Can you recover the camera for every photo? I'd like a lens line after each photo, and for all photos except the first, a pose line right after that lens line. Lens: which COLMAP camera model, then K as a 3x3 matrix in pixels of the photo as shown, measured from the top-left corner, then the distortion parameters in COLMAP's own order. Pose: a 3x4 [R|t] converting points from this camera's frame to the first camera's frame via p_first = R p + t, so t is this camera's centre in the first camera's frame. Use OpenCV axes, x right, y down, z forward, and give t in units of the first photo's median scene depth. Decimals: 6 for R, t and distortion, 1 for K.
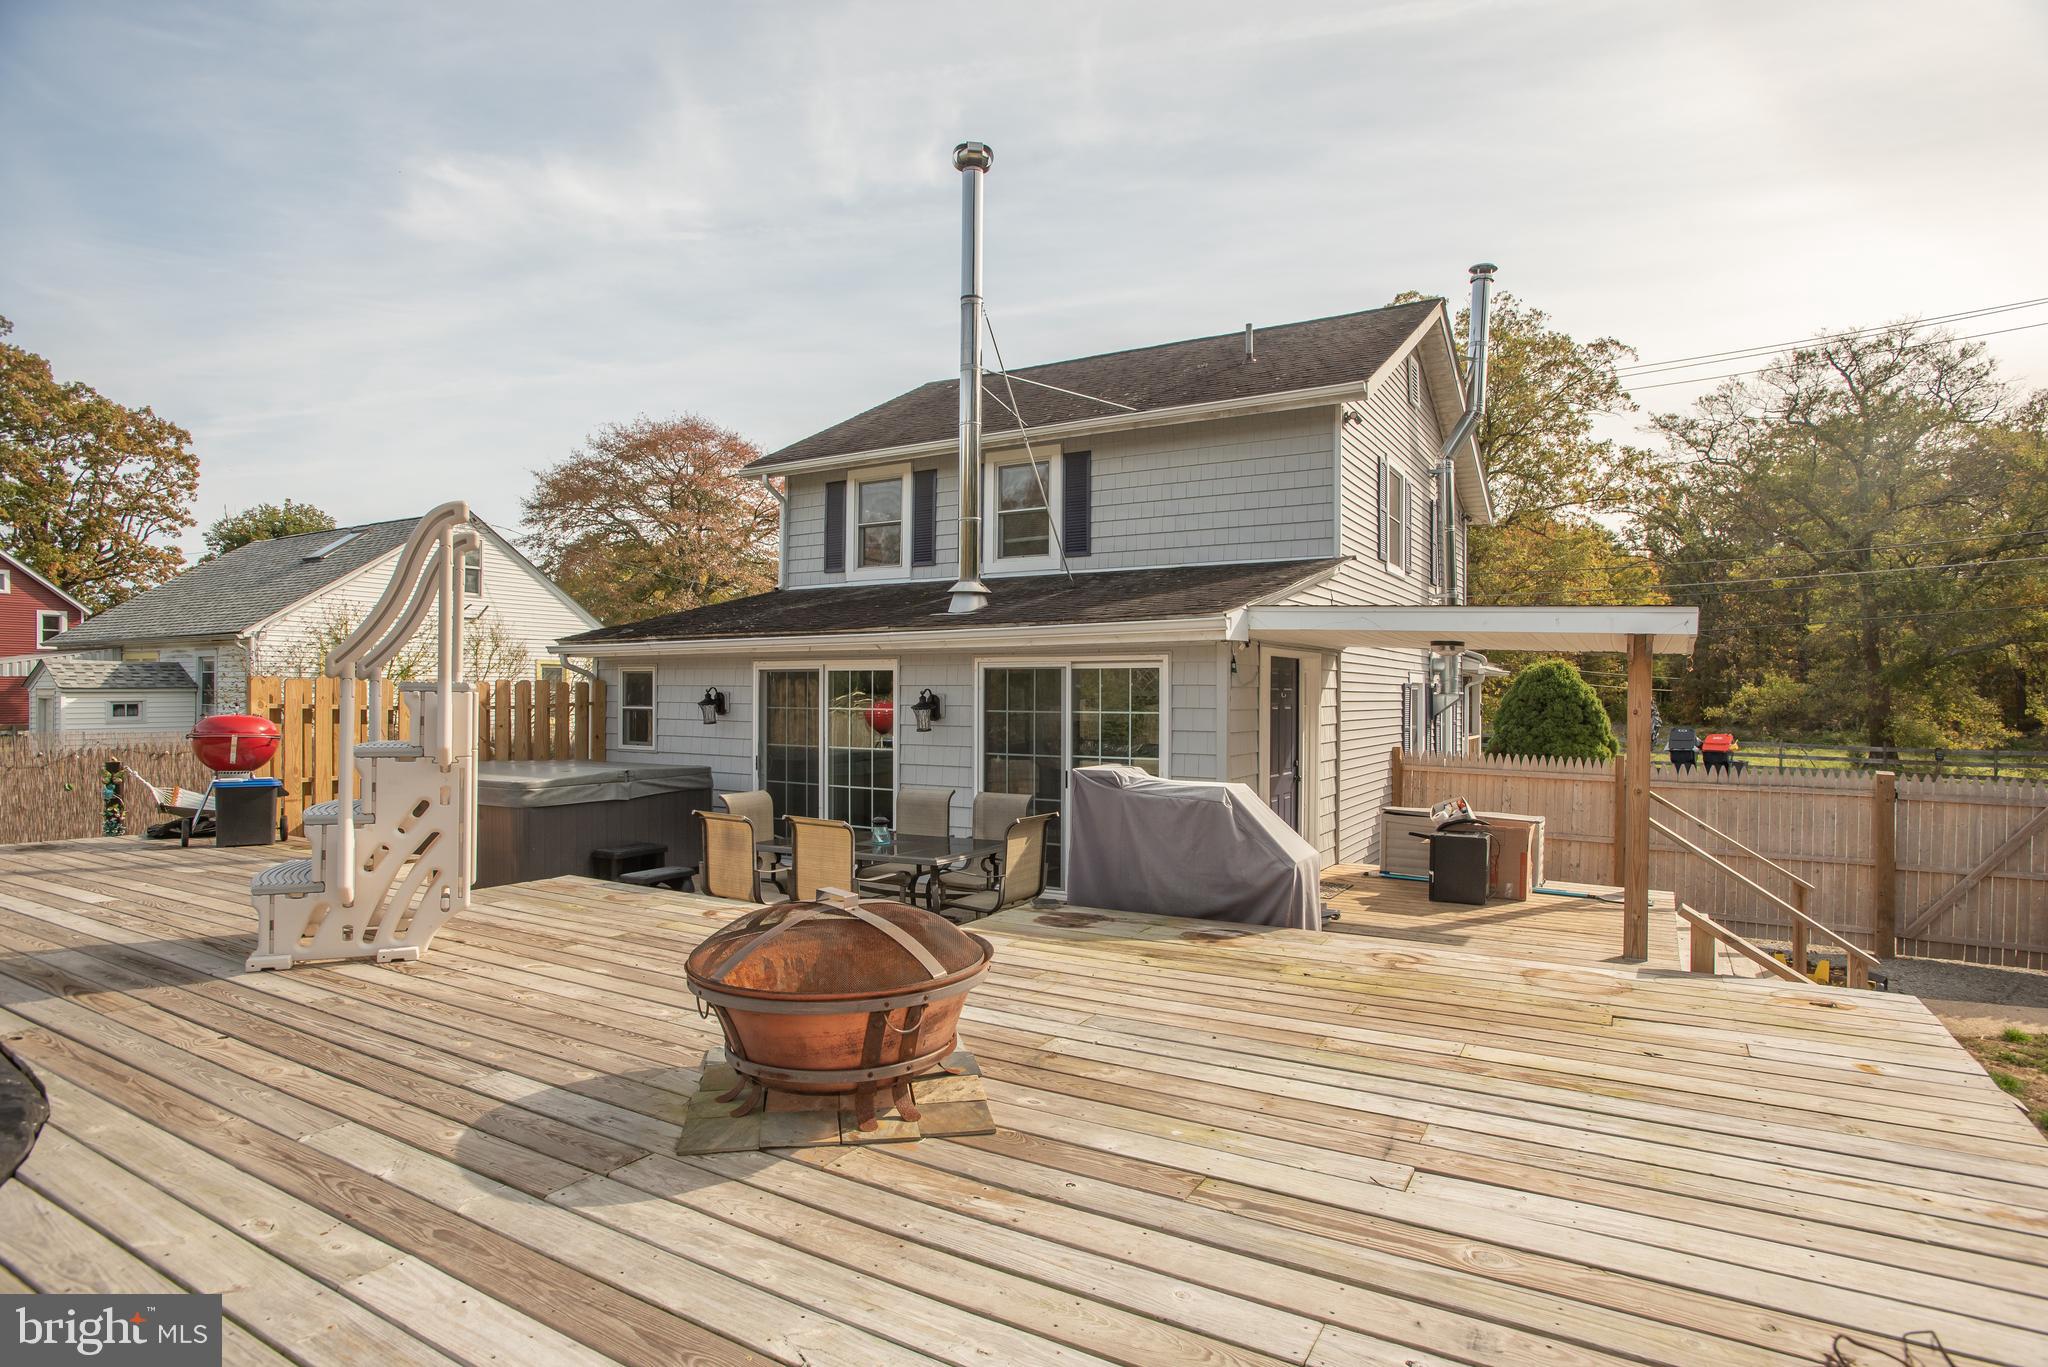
lens RADIAL K [[1069.8, 0, 1024.0], [0, 1069.8, 683.5], [0, 0, 1]] dist [-0.046874, 0.027465]
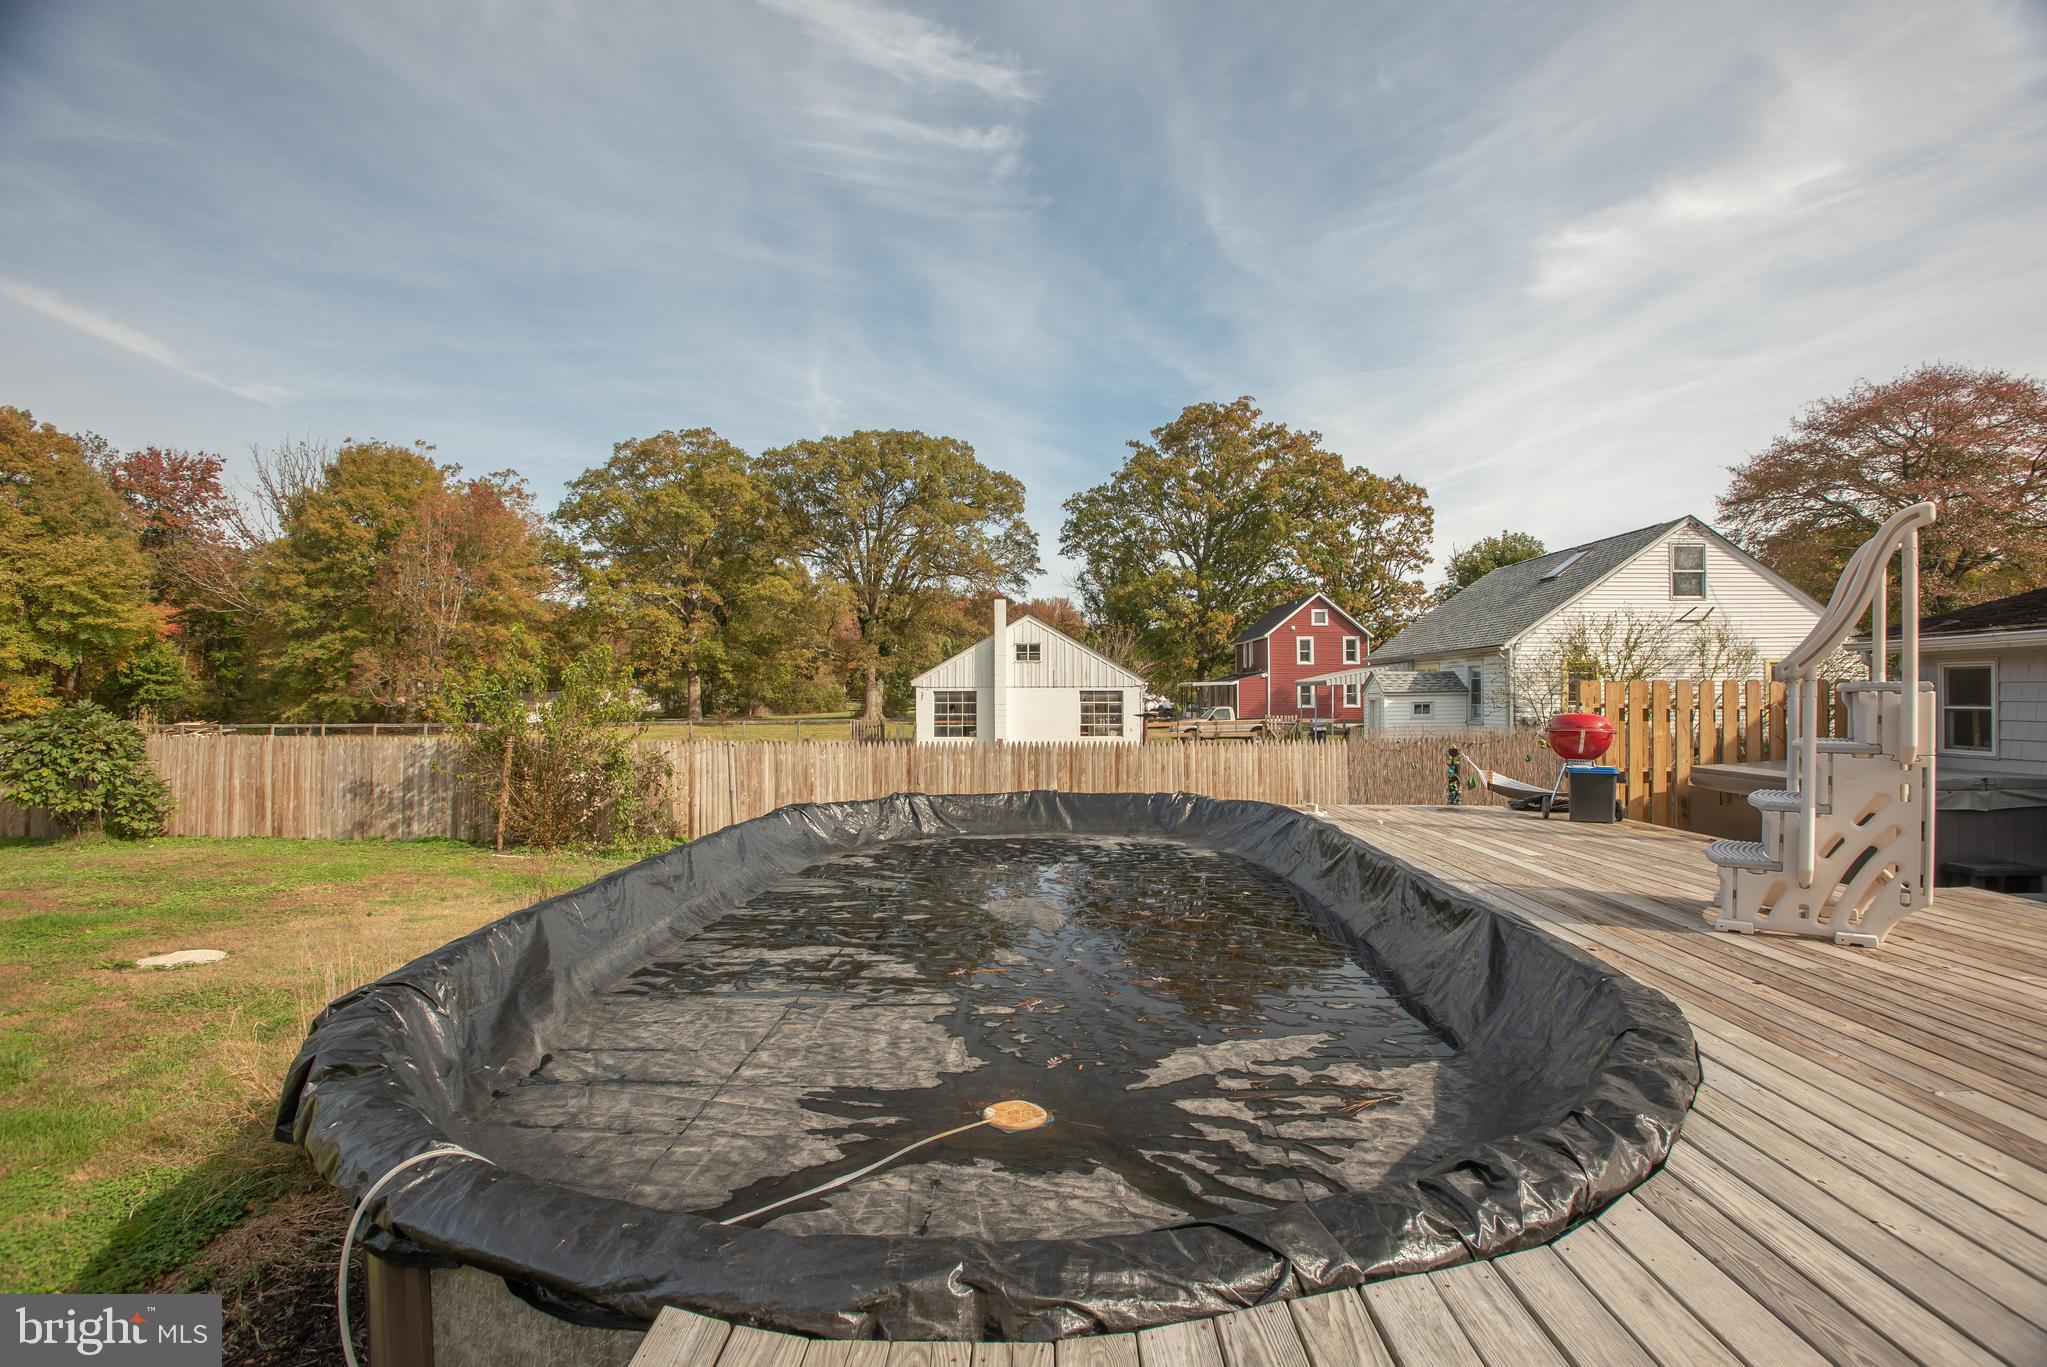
lens RADIAL K [[1002.8, 0, 1032.7], [0, 1002.8, 695.2], [0, 0, 1]] dist [-0.068773, 0.027670]
pose [[0.507740, -0.007569, -0.861477, -0.033326], [0.016467, 0.999864, 0.000921, -0.000628], [0.861353, -0.014653, 0.507795, -0.038222]]
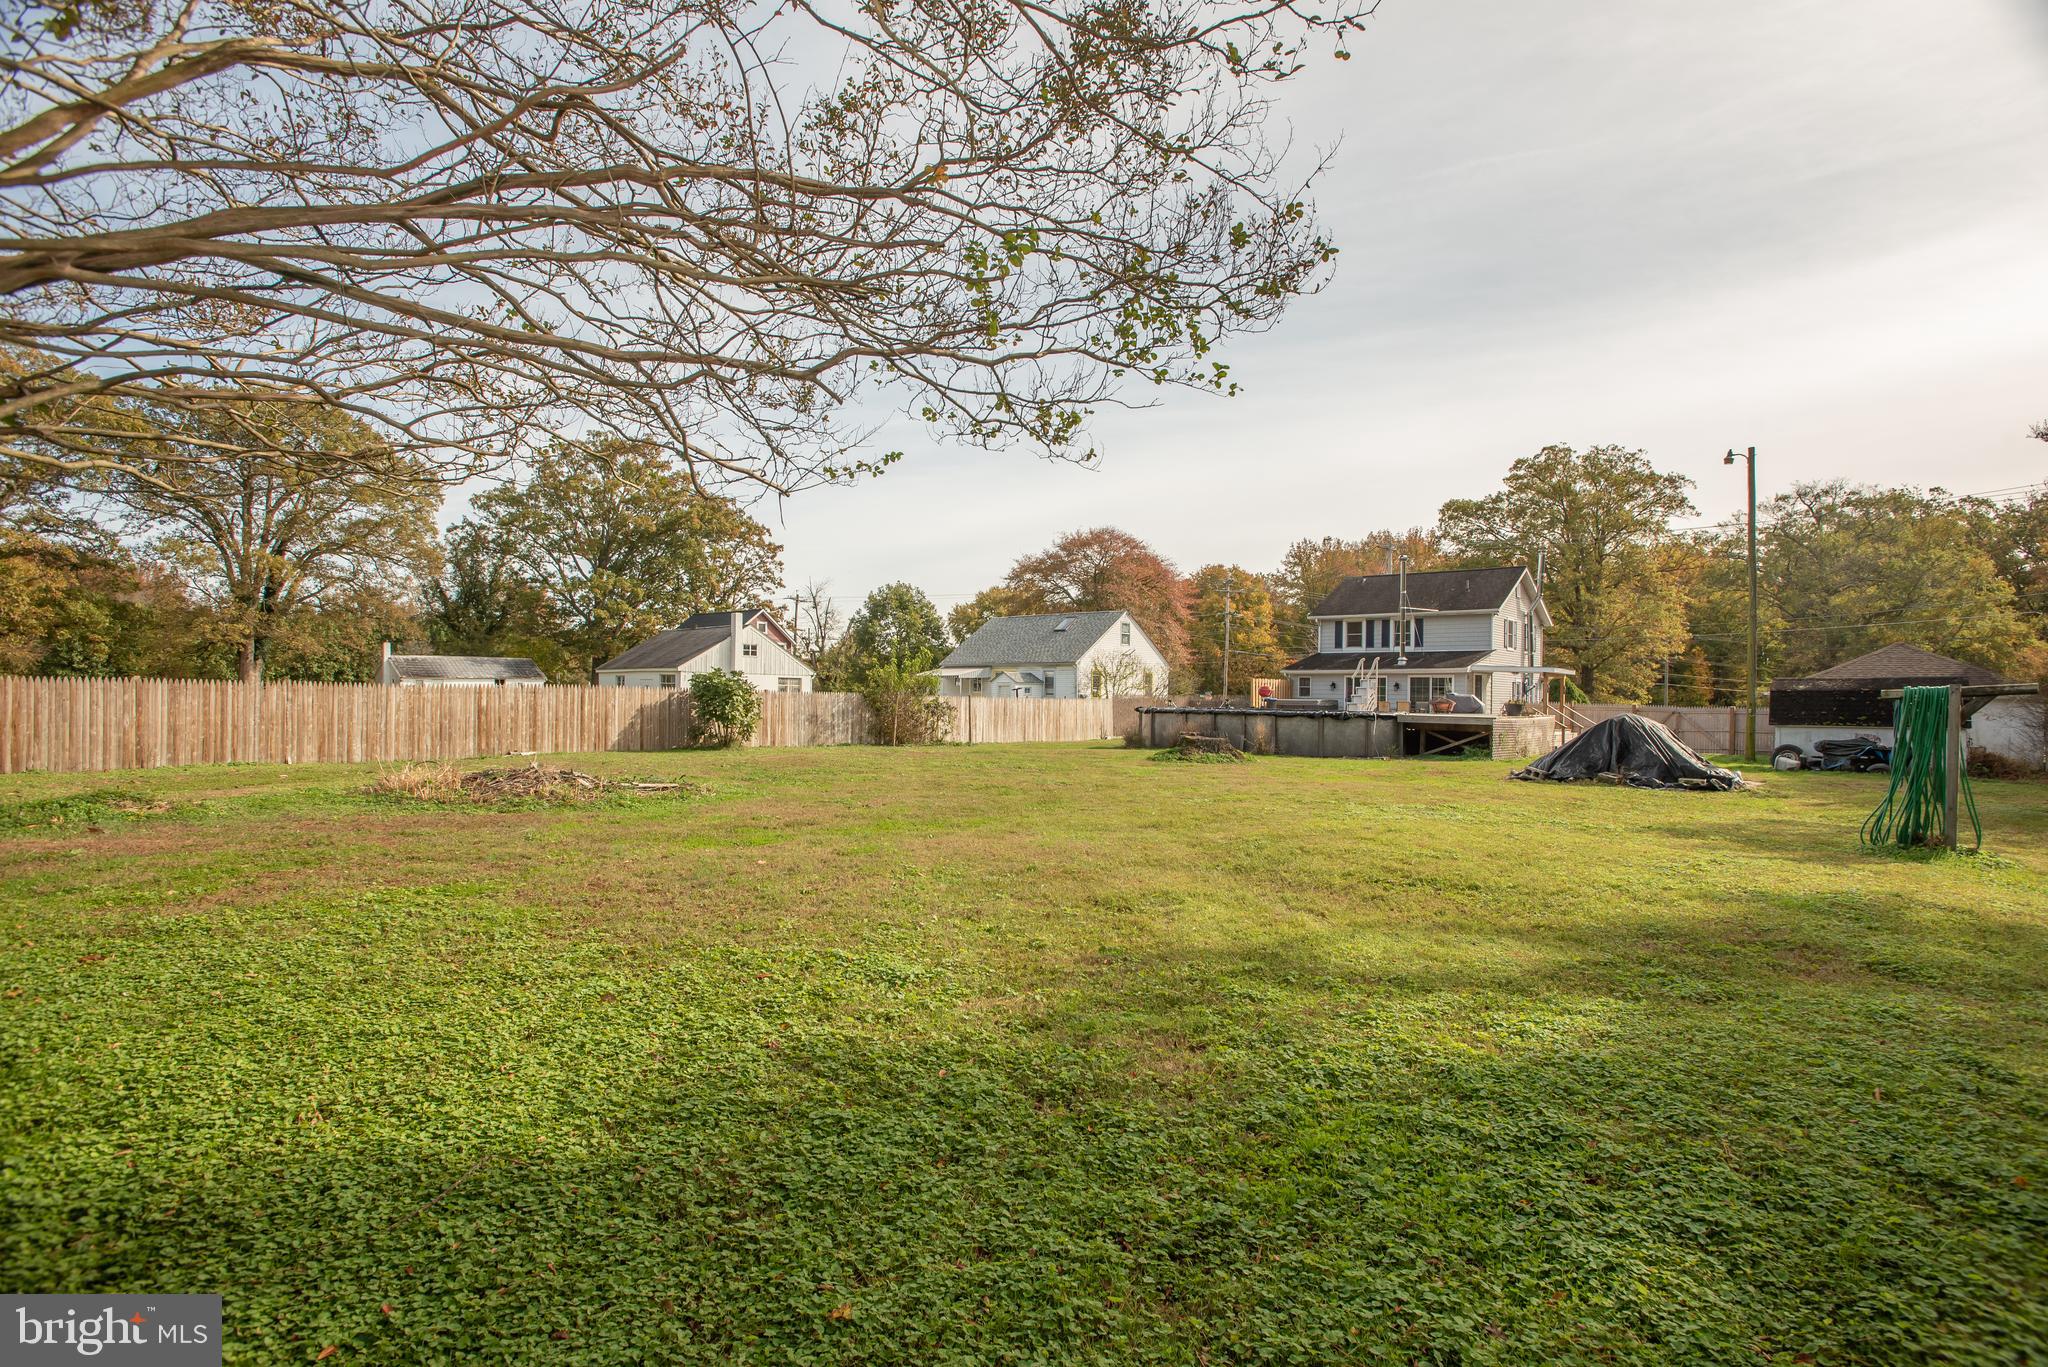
lens RADIAL K [[1032.8, 0, 1039.6], [0, 1032.8, 687.1], [0, 0, 1]] dist [-0.071050, 0.028771]
pose [[0.988156, 0.004660, -0.153379, -0.360937], [-0.004985, 0.999986, -0.001740, 0.017686], [0.153369, 0.002484, 0.988166, -1.373430]]
